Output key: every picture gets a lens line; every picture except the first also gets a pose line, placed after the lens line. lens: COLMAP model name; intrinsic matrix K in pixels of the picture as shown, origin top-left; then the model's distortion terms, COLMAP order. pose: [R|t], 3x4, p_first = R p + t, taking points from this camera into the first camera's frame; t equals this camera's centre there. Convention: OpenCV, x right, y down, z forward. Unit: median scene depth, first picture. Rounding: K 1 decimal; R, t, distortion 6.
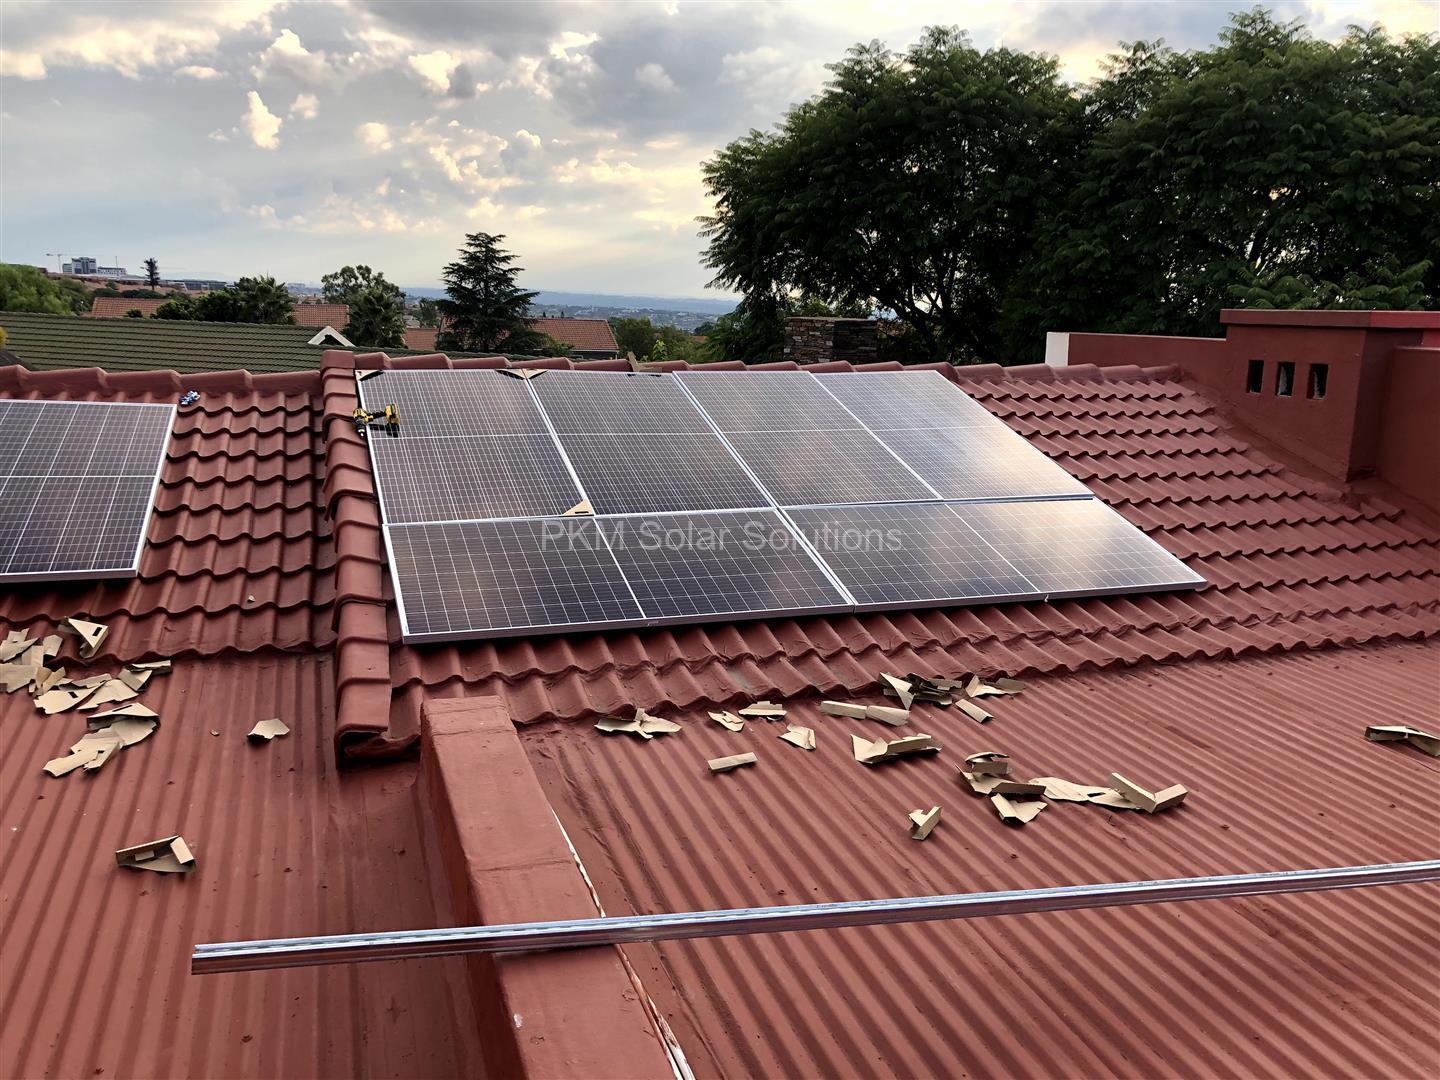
lens RADIAL K [[1181.1, 0, 727.5], [0, 1181.1, 531.8], [0, 0, 1]] dist [0.032858, -0.023310]
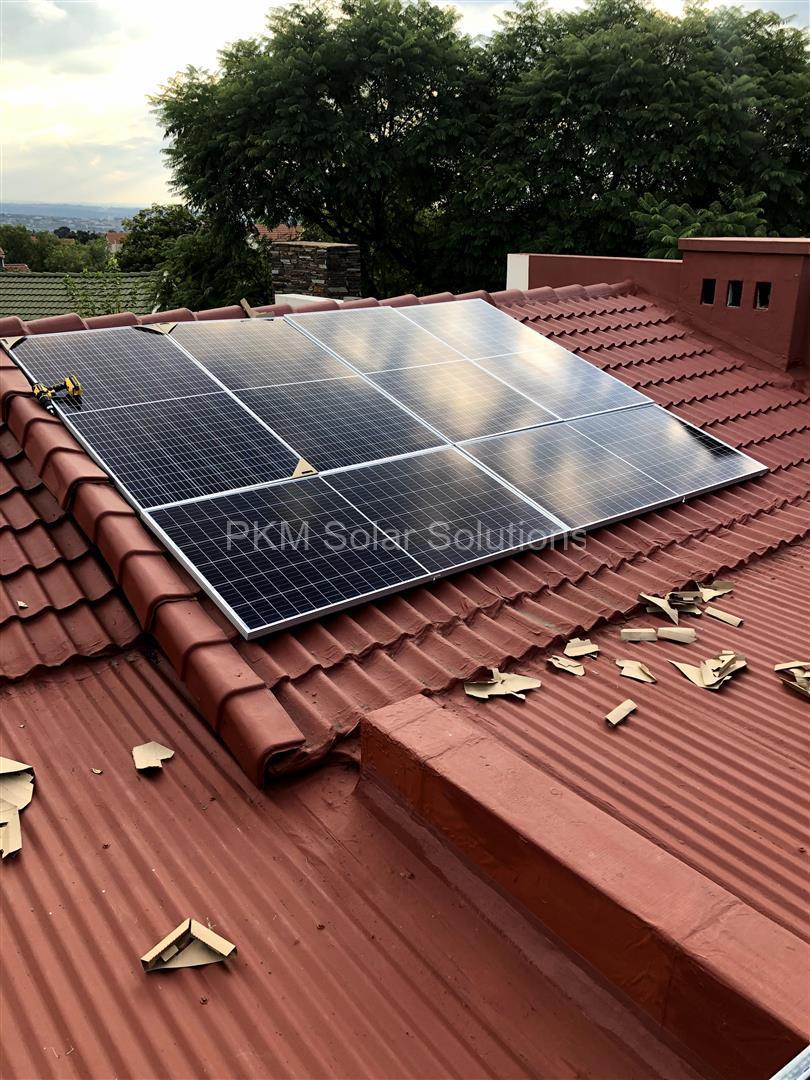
lens RADIAL K [[885.8, 0, 412.3], [0, 885.8, 537.6], [0, 0, 1]] dist [0.032858, -0.023310]
pose [[0.942649, -0.134416, 0.305524, -0.234440], [0.081585, 0.980353, 0.179590, -0.077223], [-0.323661, -0.144365, 0.935095, 0.161650]]
